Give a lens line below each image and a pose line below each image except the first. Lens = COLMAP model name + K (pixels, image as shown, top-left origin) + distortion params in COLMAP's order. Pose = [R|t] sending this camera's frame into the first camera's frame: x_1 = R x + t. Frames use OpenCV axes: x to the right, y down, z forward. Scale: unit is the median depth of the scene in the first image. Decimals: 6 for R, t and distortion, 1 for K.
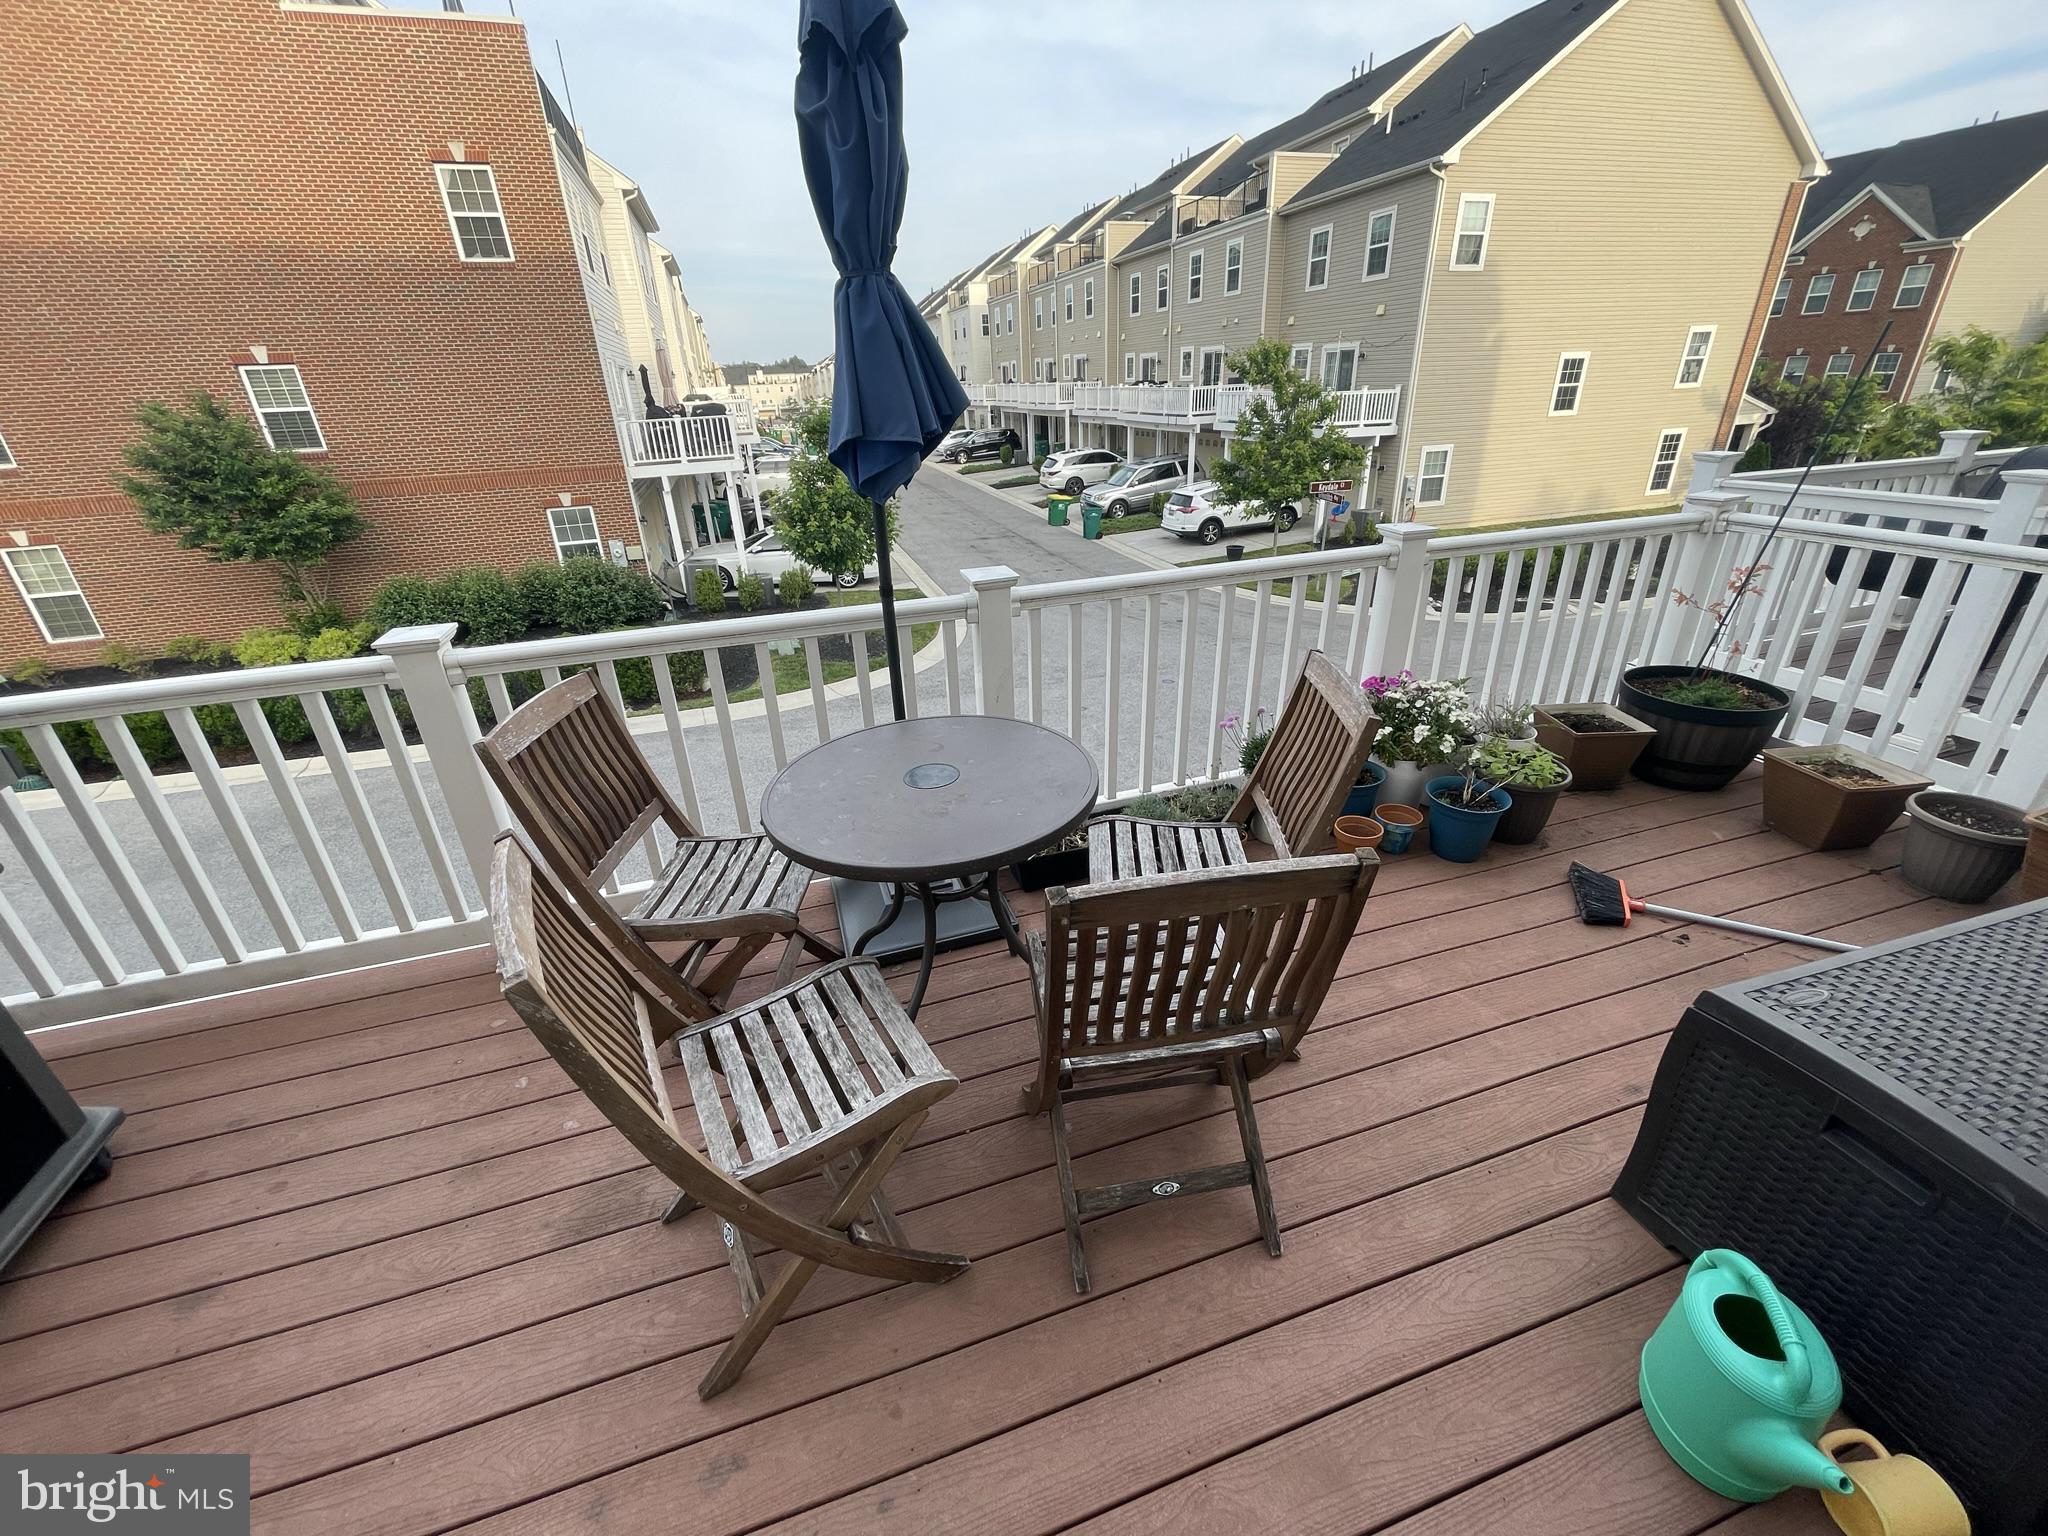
lens RADIAL K [[826.9, 0, 1024.0], [0, 826.9, 767.7], [0, 0, 1]] dist [0.000992, 0.000455]
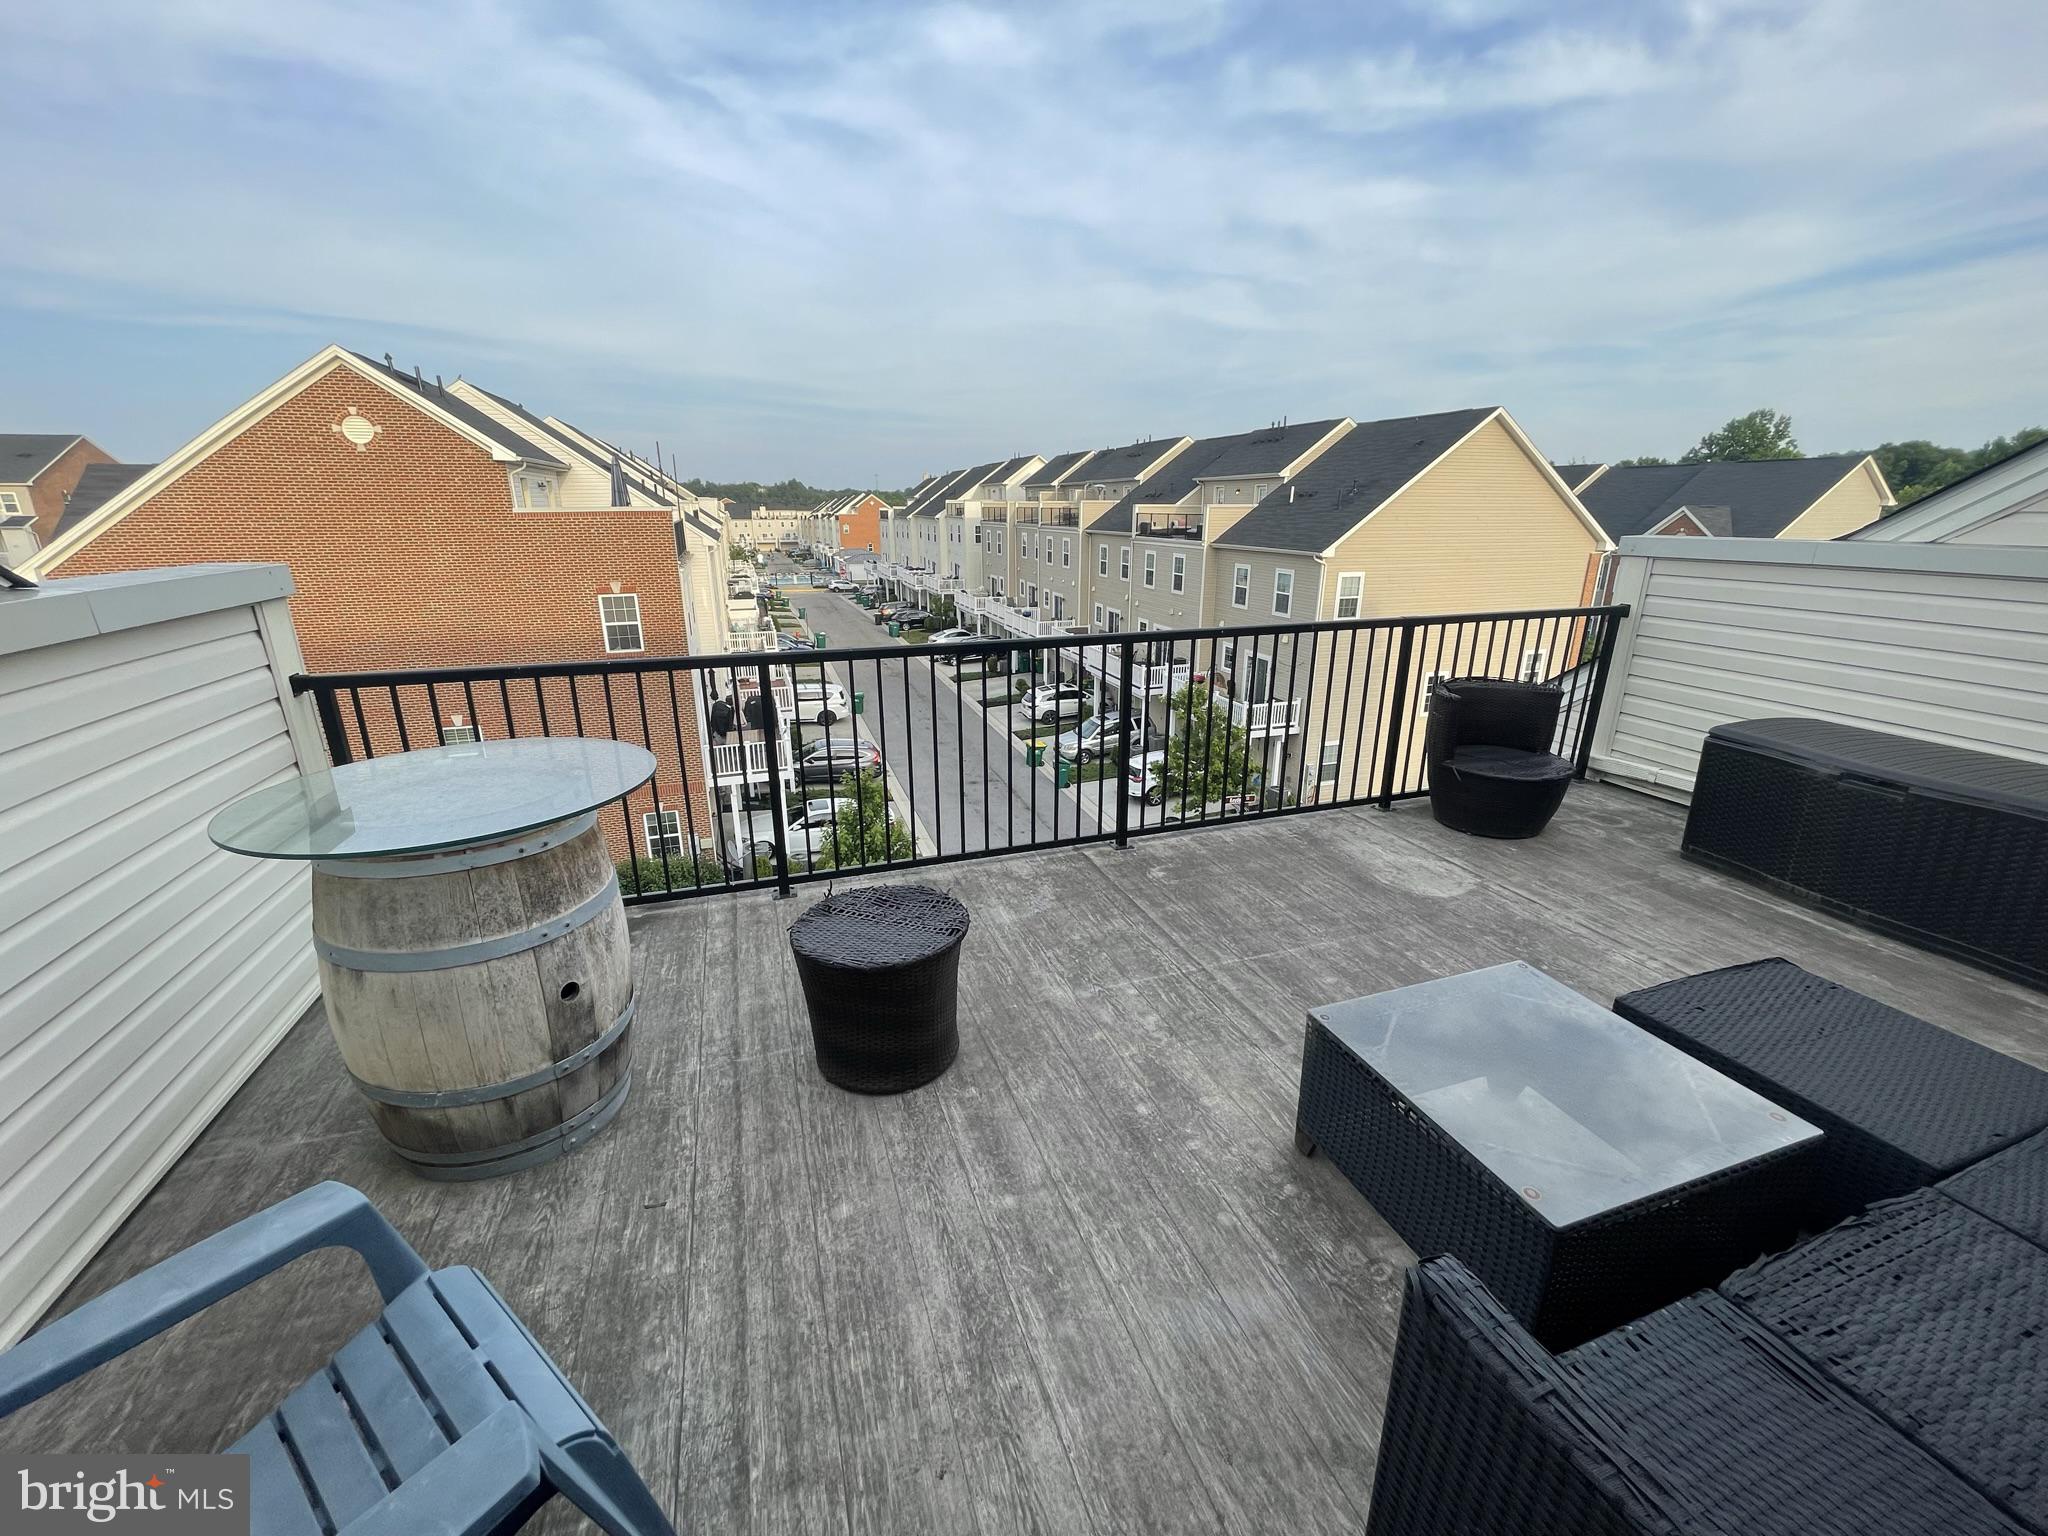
lens RADIAL K [[826.9, 0, 1024.9], [0, 826.9, 767.3], [0, 0, 1]] dist [0.000992, 0.000455]
pose [[0.999172, 0.030801, 0.026584, -0.004539], [-0.026960, 0.990560, -0.134403, -0.129268], [-0.030473, 0.133575, 0.990570, -0.190153]]
